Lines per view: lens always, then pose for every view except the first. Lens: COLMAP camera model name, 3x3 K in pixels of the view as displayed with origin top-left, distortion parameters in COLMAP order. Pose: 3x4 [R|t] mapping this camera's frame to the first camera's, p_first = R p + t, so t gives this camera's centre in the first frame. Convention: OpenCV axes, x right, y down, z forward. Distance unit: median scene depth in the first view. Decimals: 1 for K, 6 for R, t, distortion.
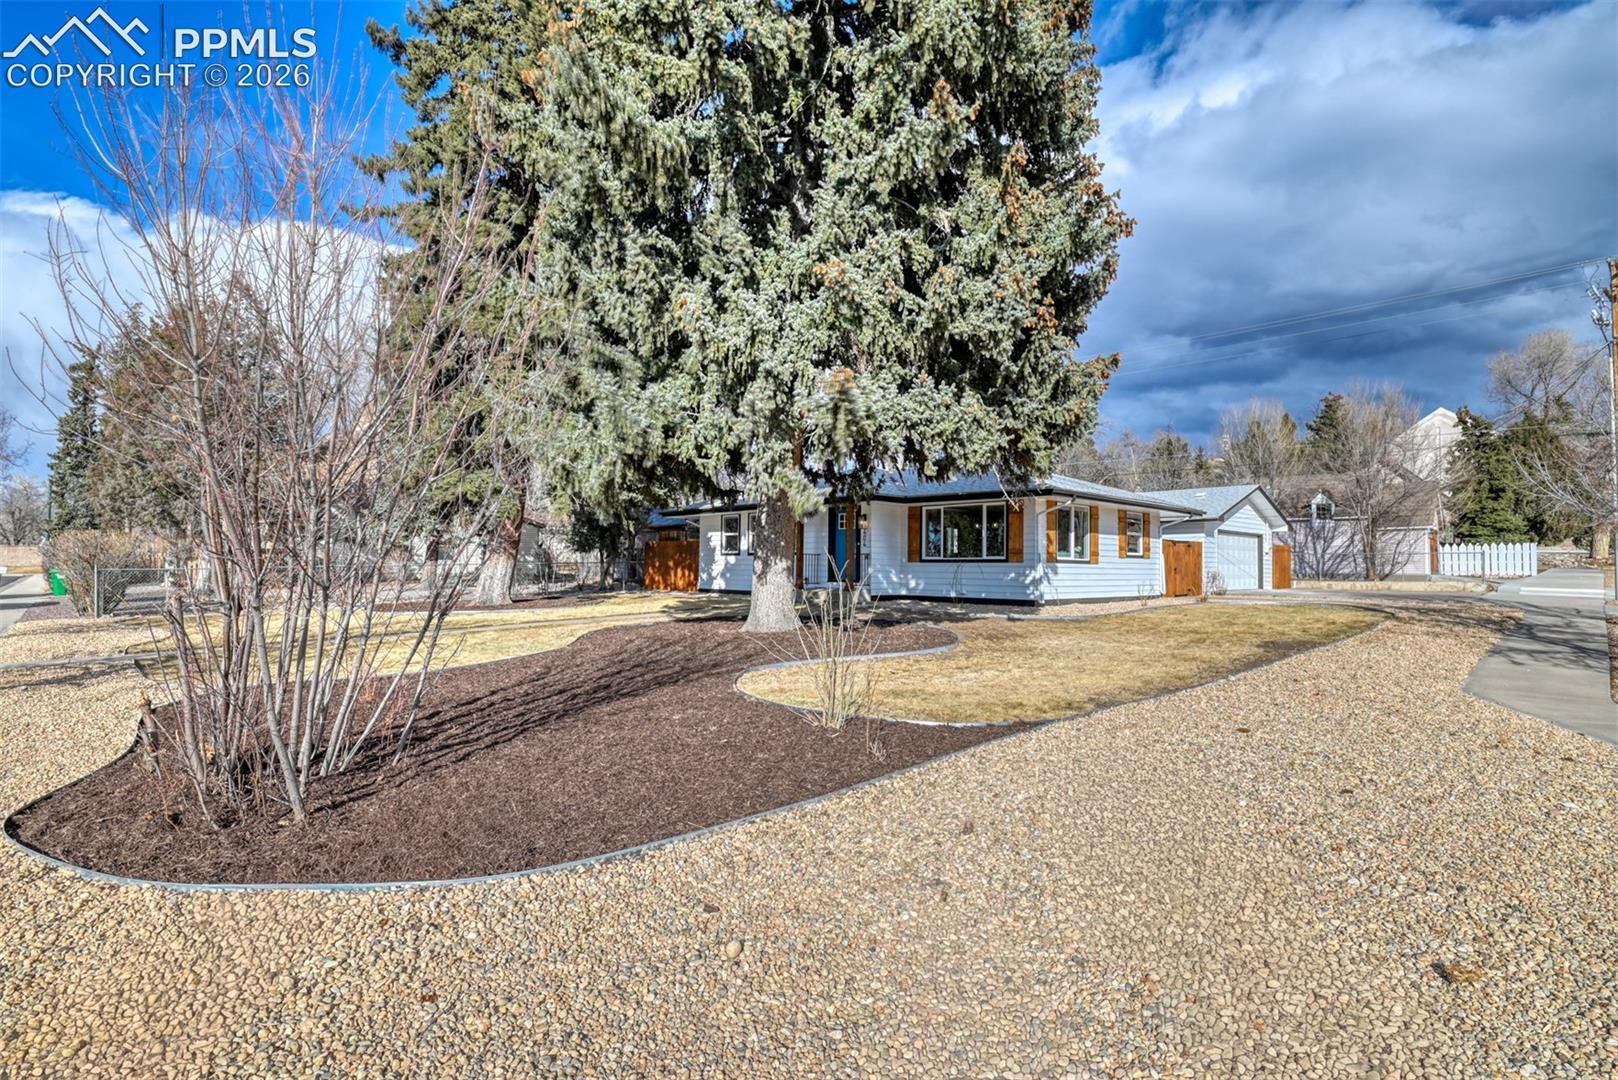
lens RADIAL K [[799.6, 0, 814.0], [0, 799.6, 531.8], [0, 0, 1]] dist [-0.019342, -0.002949]
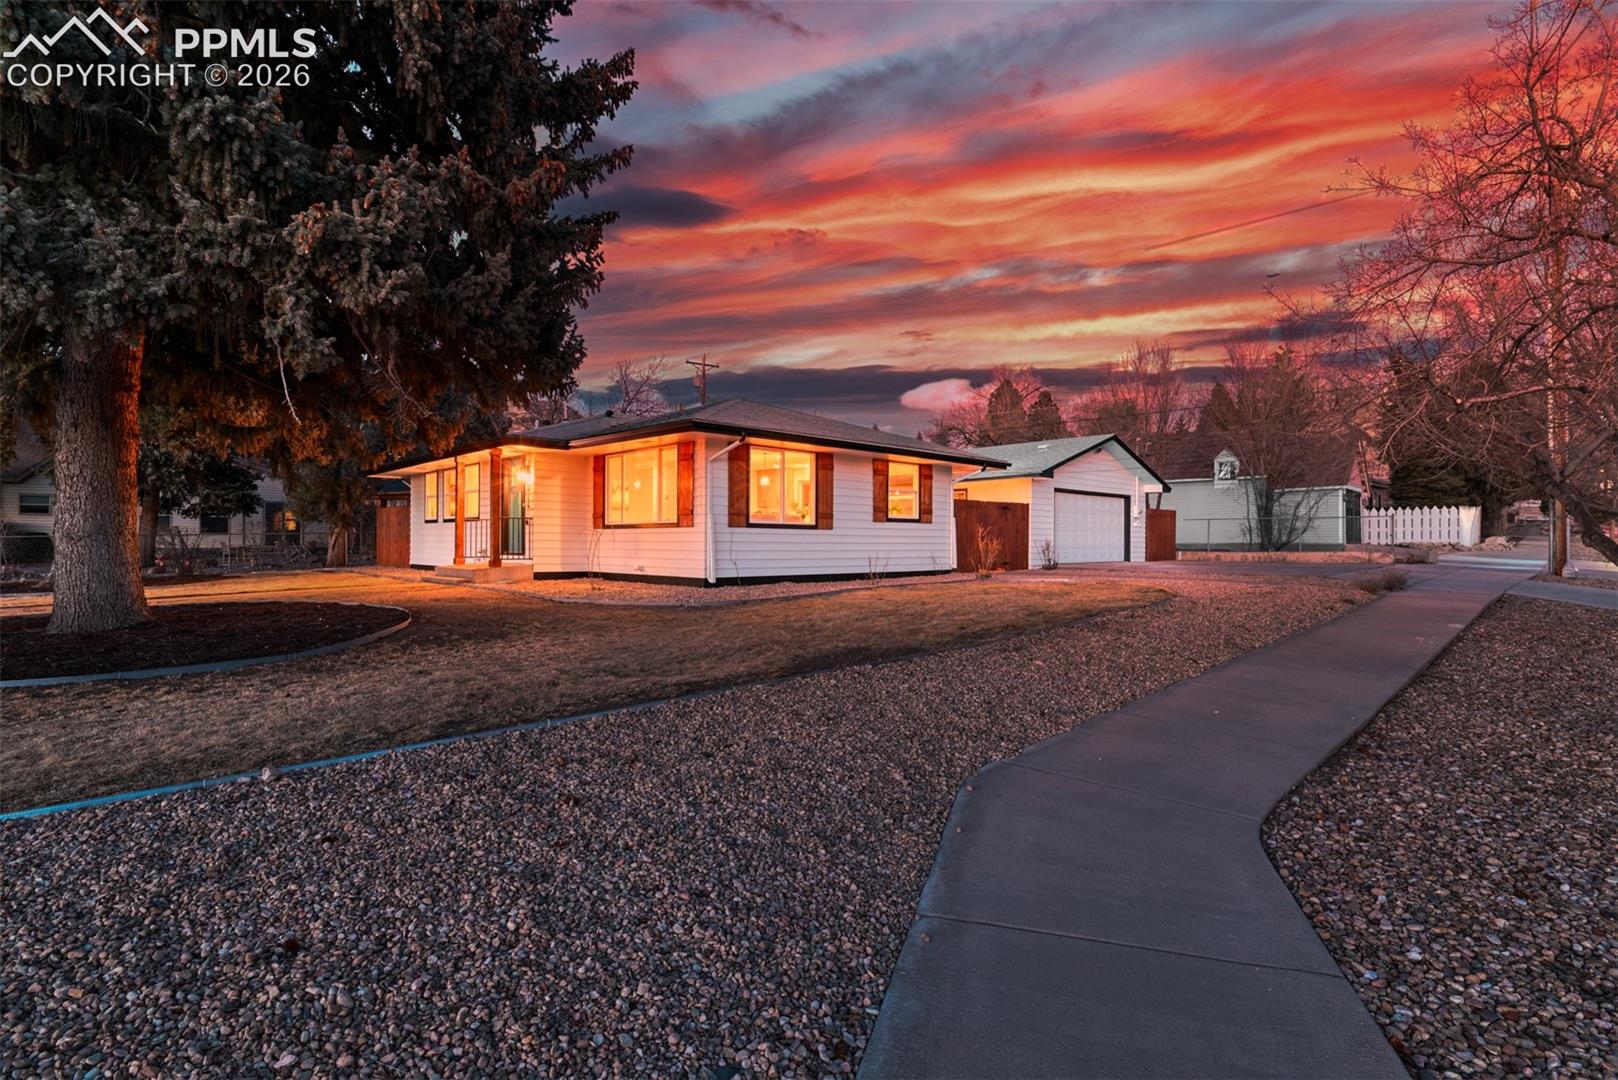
lens RADIAL K [[799.6, 0, 806.7], [0, 799.6, 540.0], [0, 0, 1]] dist [-0.019342, -0.002949]
pose [[0.999975, -0.005117, -0.004880, 0.228608], [0.005319, 0.999085, 0.042444, 0.012394], [0.004659, -0.042469, 0.999087, 0.163288]]
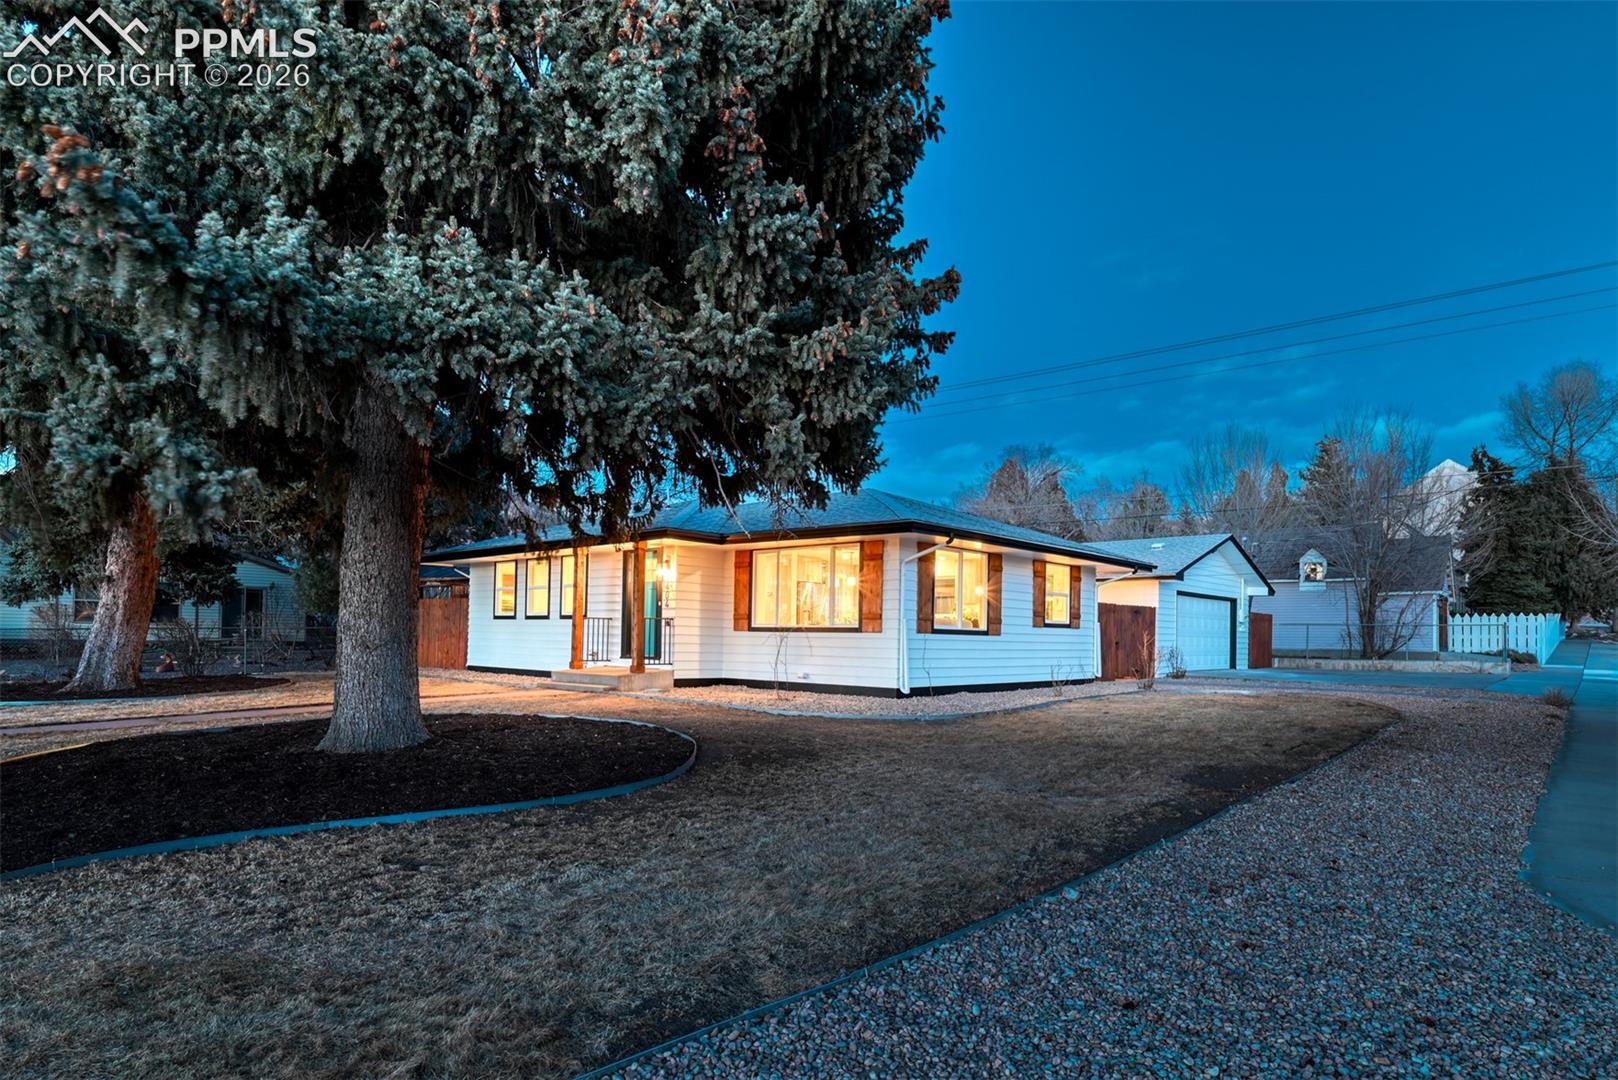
lens RADIAL K [[920.4, 0, 834.6], [0, 920.4, 614.1], [0, 0, 1]] dist [-0.020357, -0.002310]
pose [[0.996399, 0.009710, 0.084226, 0.096485], [-0.011468, 0.999726, 0.020413, 0.004569], [-0.084005, -0.021306, 0.996238, 0.137901]]
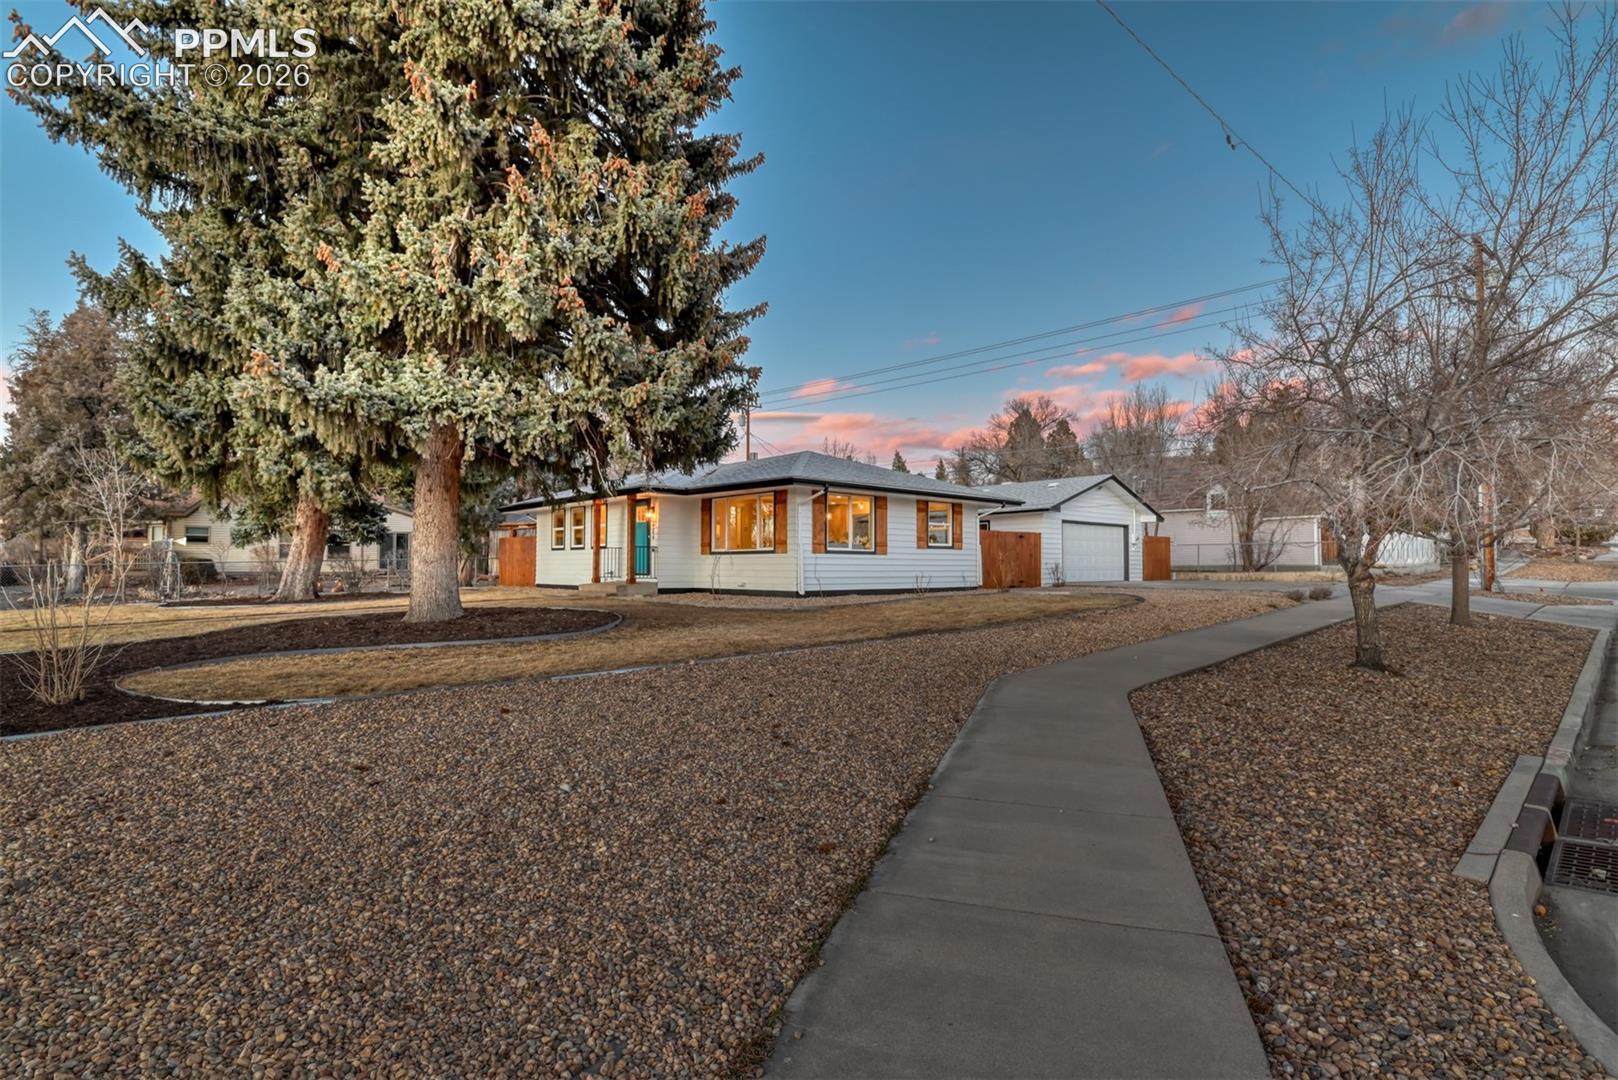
lens RADIAL K [[799.6, 0, 807.7], [0, 799.6, 535.3], [0, 0, 1]] dist [-0.019342, -0.002949]
pose [[0.999543, -0.009042, -0.028848, 0.195659], [0.009202, 0.999943, 0.005389, 0.006941], [0.028798, -0.005652, 0.999569, 0.005251]]
